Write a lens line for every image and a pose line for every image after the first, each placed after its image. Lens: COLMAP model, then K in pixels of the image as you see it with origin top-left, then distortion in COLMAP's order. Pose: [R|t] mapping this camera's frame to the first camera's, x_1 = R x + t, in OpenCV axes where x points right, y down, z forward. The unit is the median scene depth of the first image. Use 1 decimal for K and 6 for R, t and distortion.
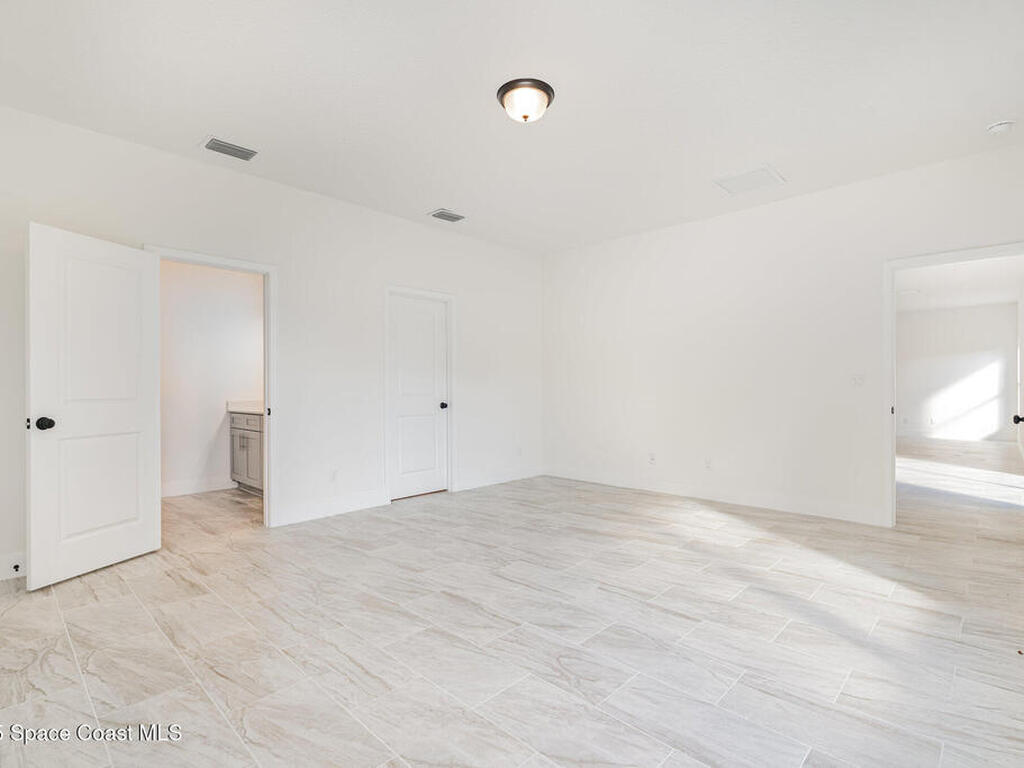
lens RADIAL K [[511.9, 0, 515.1], [0, 511.9, 388.4], [0, 0, 1]] dist [-0.008674, 0.000407]
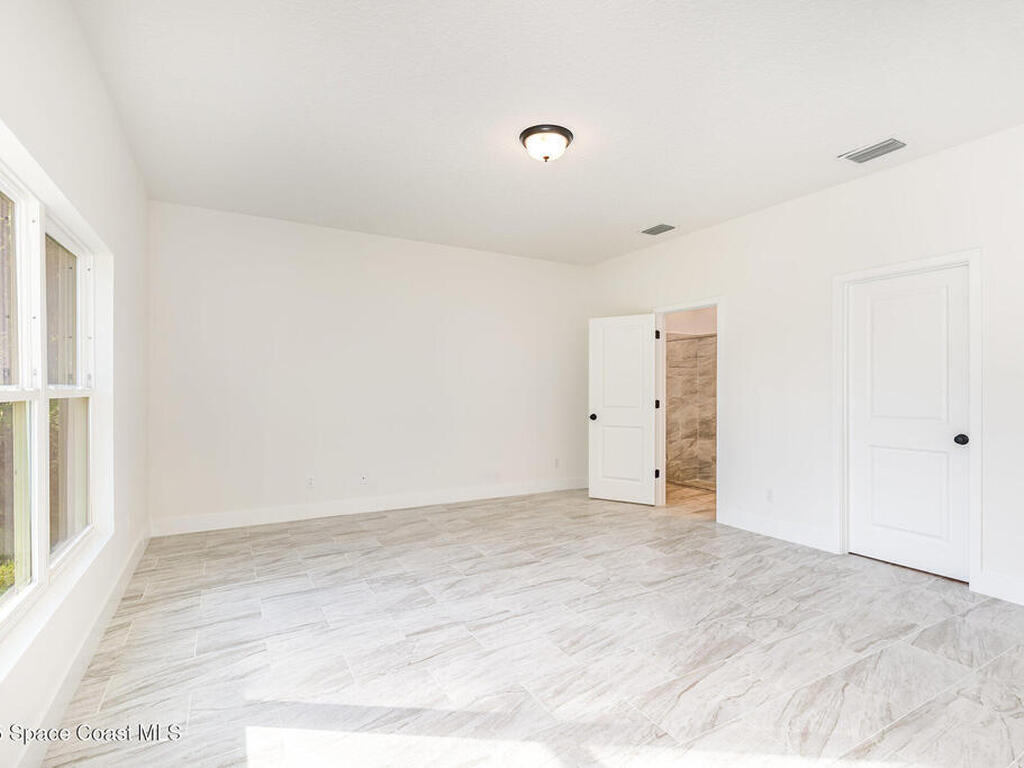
lens RADIAL K [[511.9, 0, 515.1], [0, 511.9, 388.4], [0, 0, 1]] dist [-0.008674, 0.000407]
pose [[-0.291860, 0.000147, -0.956461, 1.112310], [-0.002935, 0.999995, 0.001049, -0.046461], [0.956457, 0.003113, -0.291858, 1.298453]]
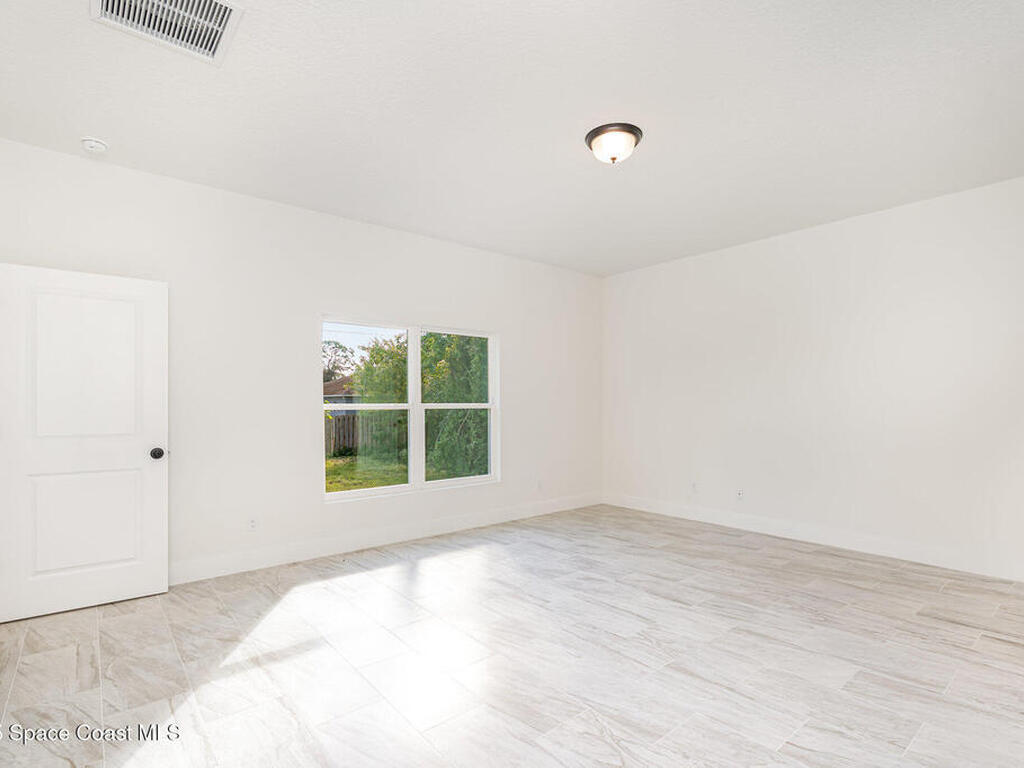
lens RADIAL K [[511.9, 0, 515.1], [0, 511.9, 388.4], [0, 0, 1]] dist [-0.008674, 0.000407]
pose [[-0.993433, 0.011025, 0.113881, 0.103650], [0.007791, 0.999555, -0.028807, -0.044645], [-0.114148, -0.027731, -0.993077, 2.122437]]
